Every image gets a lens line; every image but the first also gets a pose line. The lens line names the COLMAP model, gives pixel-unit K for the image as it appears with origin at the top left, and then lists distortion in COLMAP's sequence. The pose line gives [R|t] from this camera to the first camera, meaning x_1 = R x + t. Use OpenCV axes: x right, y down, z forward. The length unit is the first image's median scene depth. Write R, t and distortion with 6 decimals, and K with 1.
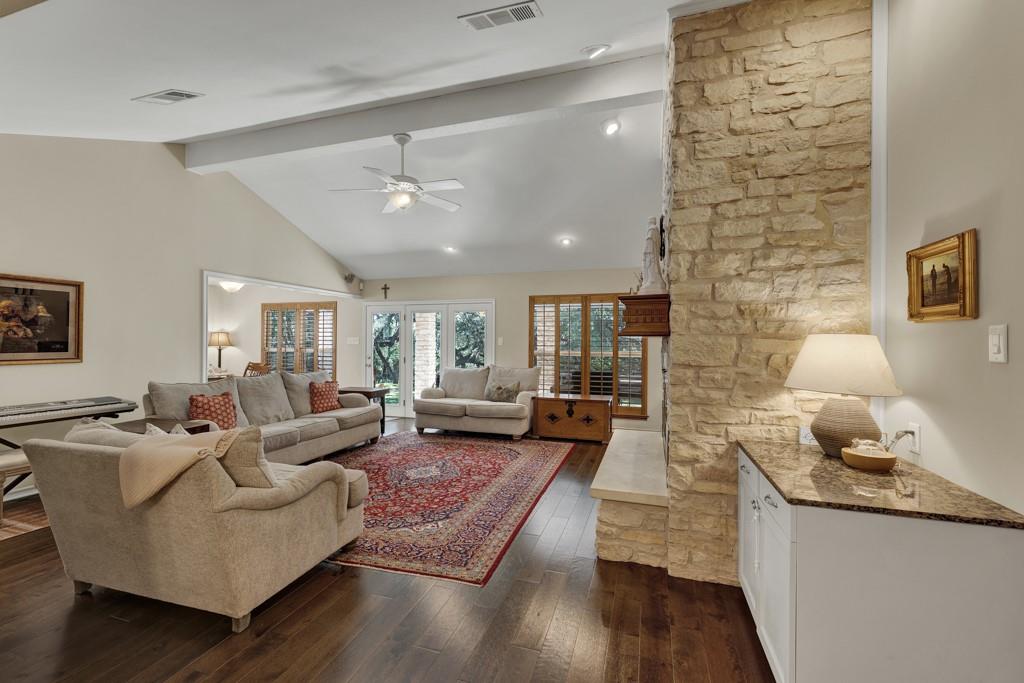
lens RADIAL K [[440.4, 0, 504.4], [0, 440.4, 340.7], [0, 0, 1]] dist [-0.002399, -0.000409]
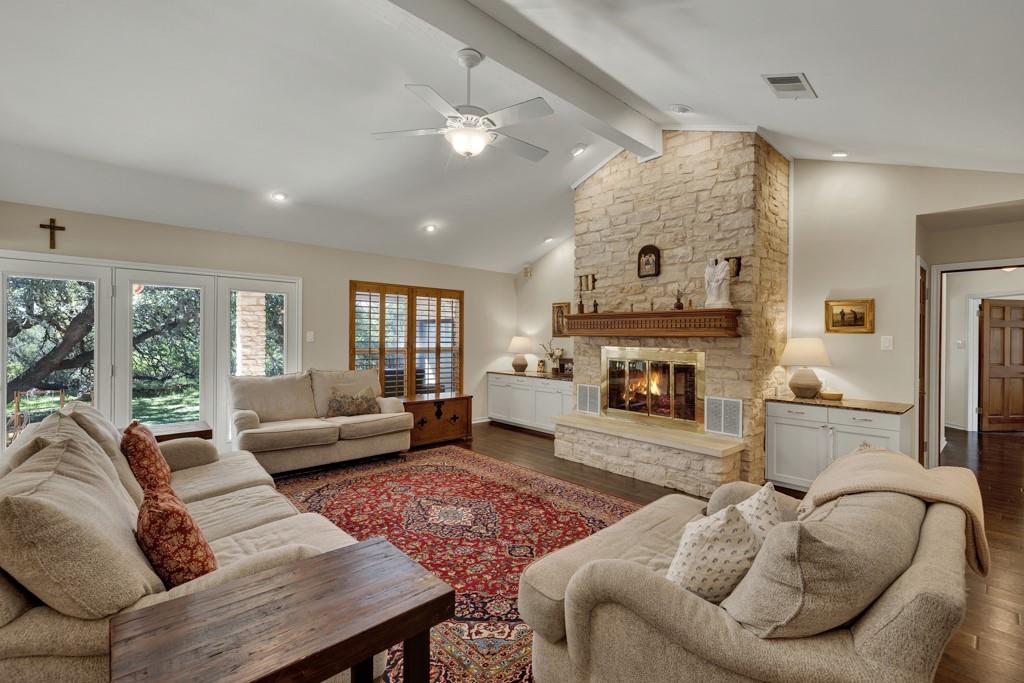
lens RADIAL K [[440.4, 0, 504.4], [0, 440.4, 340.7], [0, 0, 1]] dist [-0.002399, -0.000409]
pose [[0.496515, -0.003403, 0.868022, -0.790045], [-0.010322, 0.999898, 0.009825, -0.003553], [-0.867967, -0.013838, 0.496429, 0.560490]]
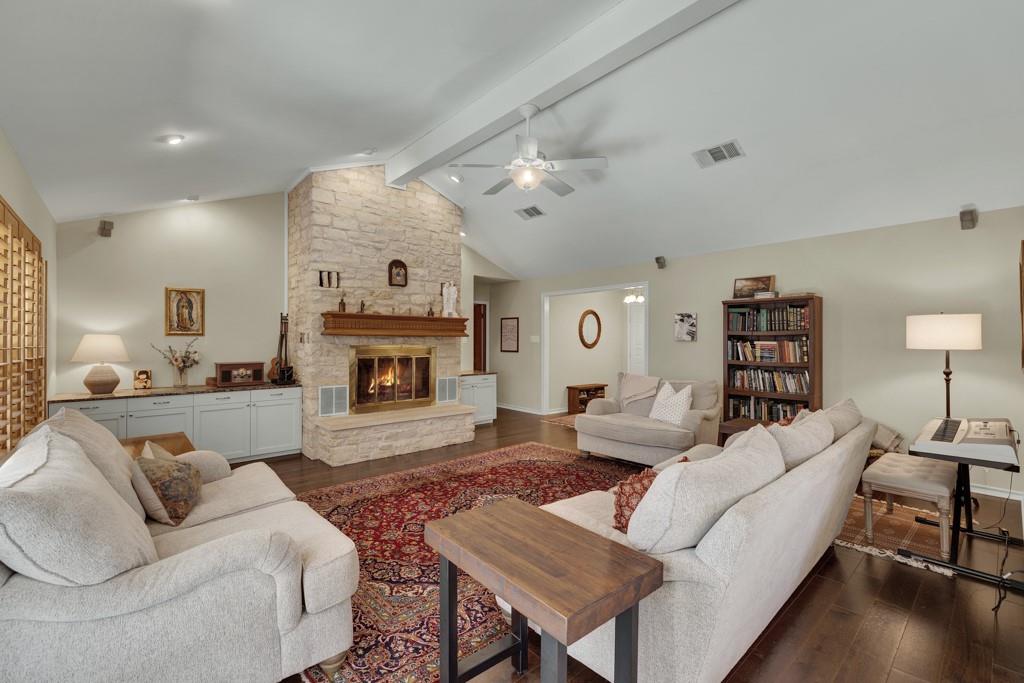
lens RADIAL K [[440.4, 0, 504.4], [0, 440.4, 340.7], [0, 0, 1]] dist [-0.002399, -0.000409]
pose [[-0.863323, -0.007541, 0.504595, -0.608691], [-0.007061, 0.999971, 0.002862, 0.001015], [-0.504602, -0.001092, -0.863352, 1.702144]]
